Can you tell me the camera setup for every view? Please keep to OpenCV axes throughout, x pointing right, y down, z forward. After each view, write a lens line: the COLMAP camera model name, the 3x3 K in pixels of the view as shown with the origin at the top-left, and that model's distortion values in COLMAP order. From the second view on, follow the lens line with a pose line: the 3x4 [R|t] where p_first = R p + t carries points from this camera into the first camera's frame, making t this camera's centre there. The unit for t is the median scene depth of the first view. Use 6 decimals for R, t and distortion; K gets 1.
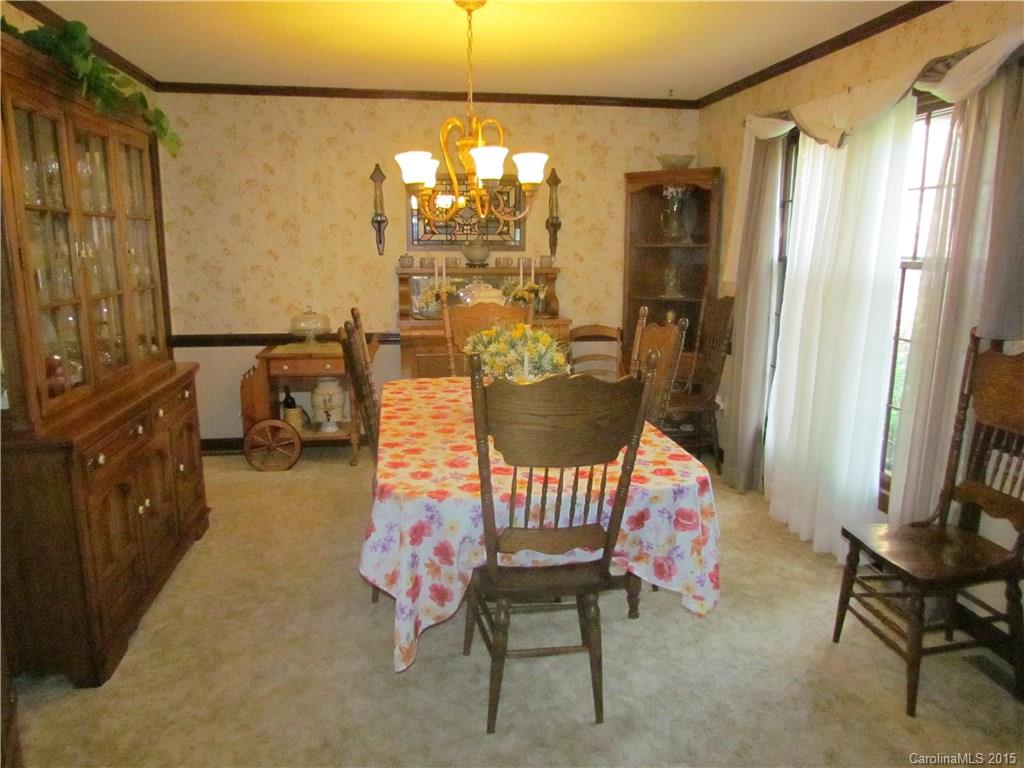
lens RADIAL K [[732.9, 0, 521.1], [0, 732.9, 384.7], [0, 0, 1]] dist [-0.016483, 0.001609]
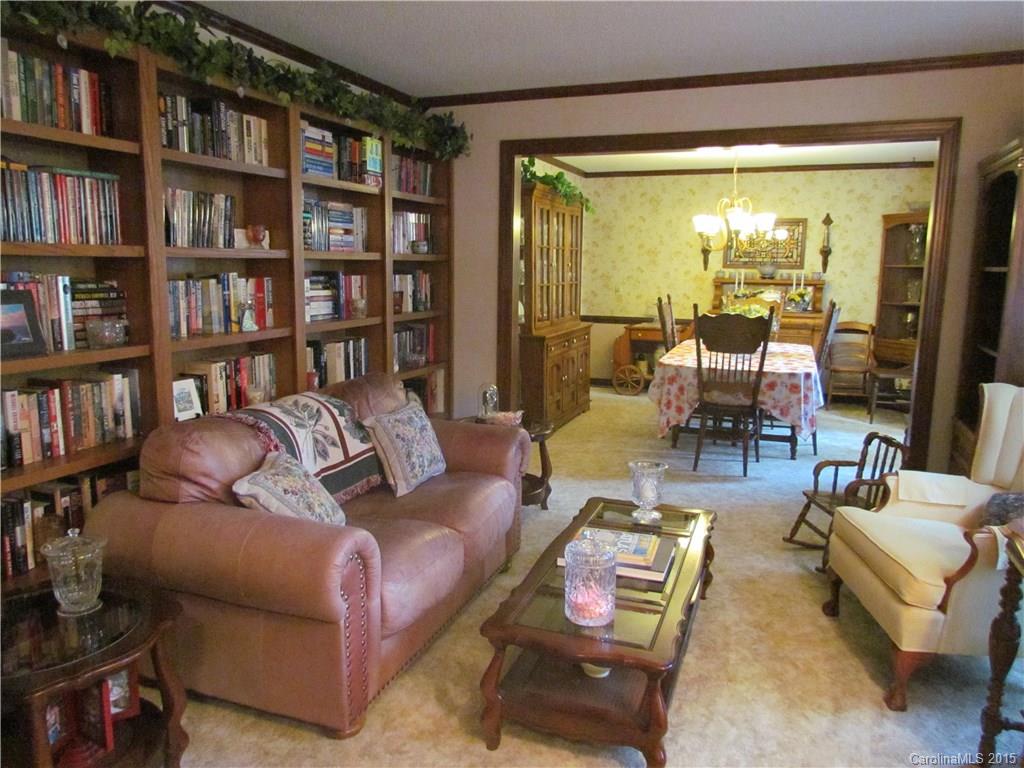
lens RADIAL K [[732.9, 0, 513.4], [0, 732.9, 386.6], [0, 0, 1]] dist [-0.016483, 0.001609]
pose [[0.864877, 0.086340, -0.494503, 0.259086], [-0.101205, 0.994860, -0.003304, 0.122291], [0.491676, 0.052904, 0.869170, -0.579314]]
